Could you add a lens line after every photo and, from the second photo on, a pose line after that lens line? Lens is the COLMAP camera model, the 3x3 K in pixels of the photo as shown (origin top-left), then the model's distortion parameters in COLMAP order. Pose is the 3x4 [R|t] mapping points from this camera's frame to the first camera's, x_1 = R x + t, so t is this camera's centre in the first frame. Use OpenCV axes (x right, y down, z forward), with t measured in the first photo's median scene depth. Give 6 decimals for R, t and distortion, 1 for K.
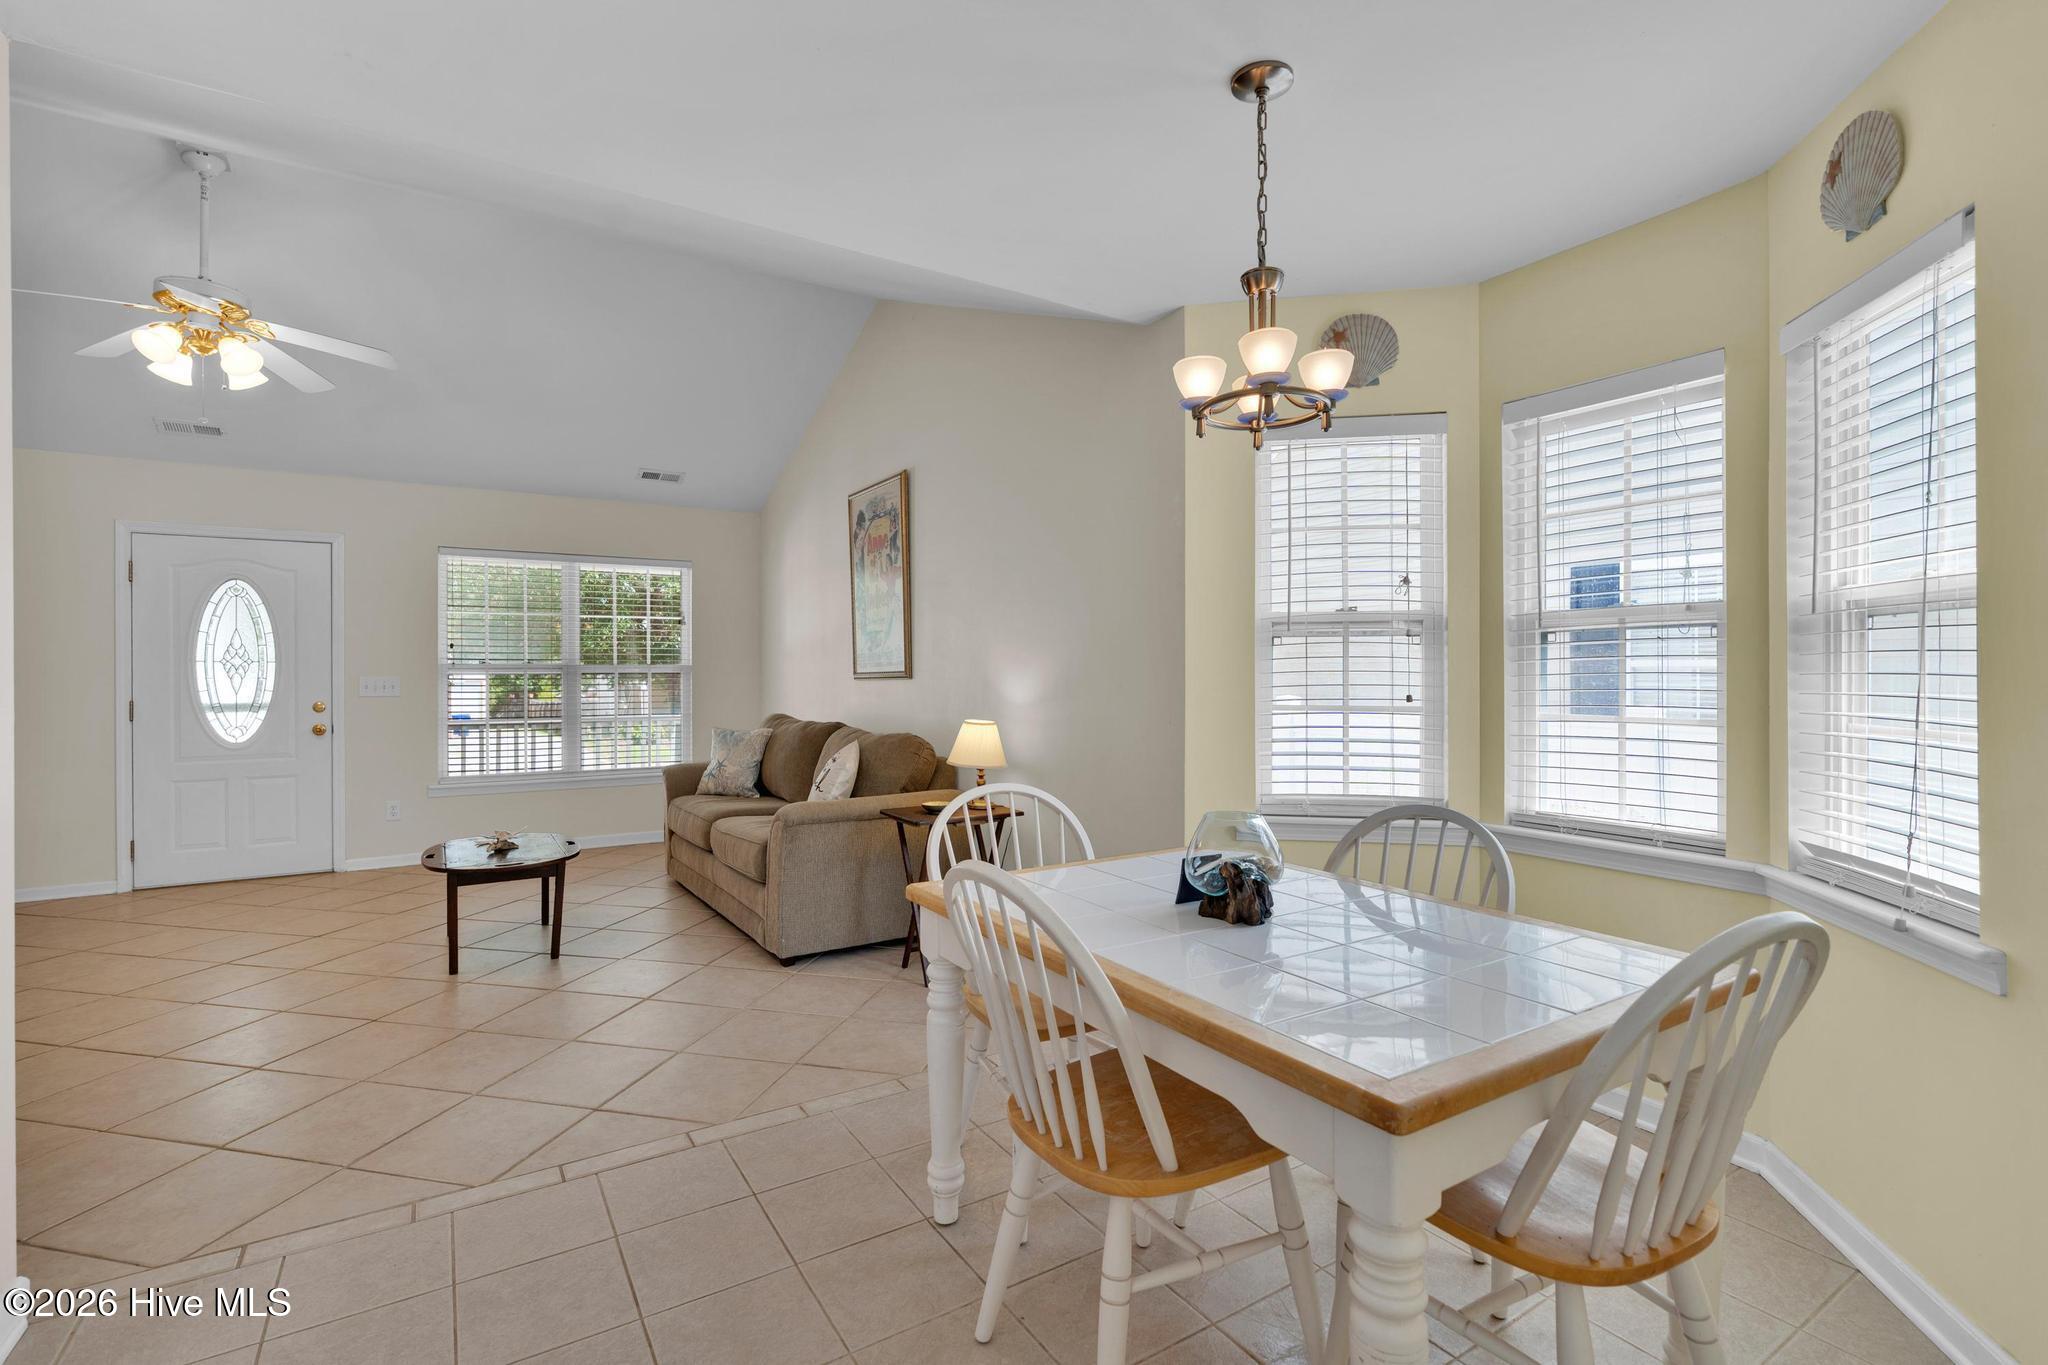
lens RADIAL K [[949.0, 0, 1020.2], [0, 949.0, 679.3], [0, 0, 1]] dist [0.001226, -0.000241]
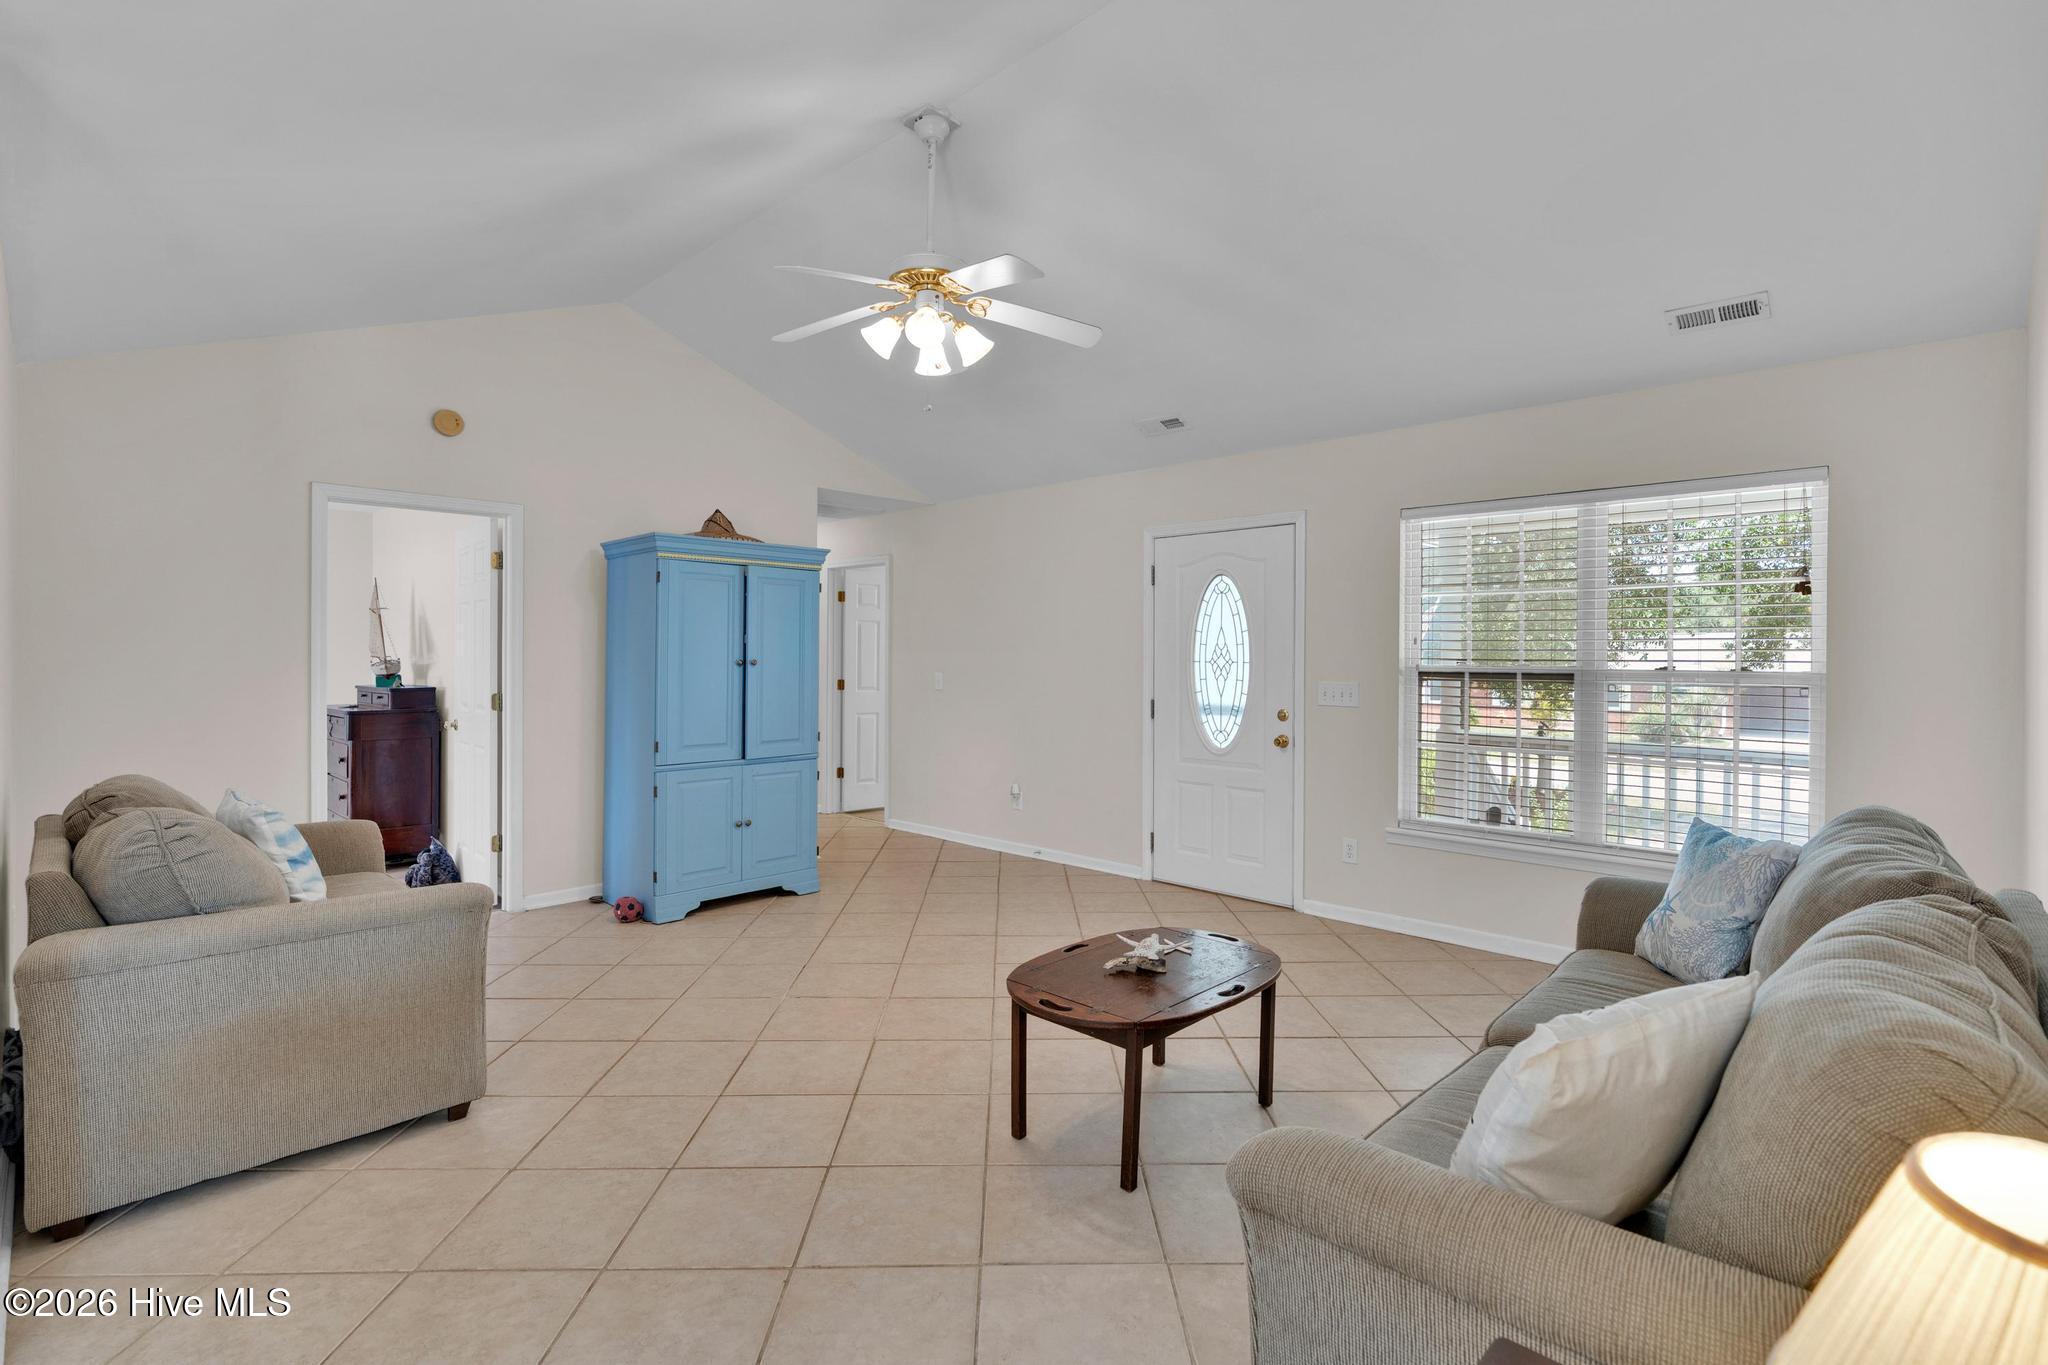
lens RADIAL K [[949.0, 0, 1020.1], [0, 949.0, 665.6], [0, 0, 1]] dist [0.001226, -0.000241]
pose [[0.267363, 0.011645, -0.963526, 0.032655], [-0.013669, 0.999872, 0.008292, -0.020124], [0.963499, 0.010953, 0.267488, 0.552349]]
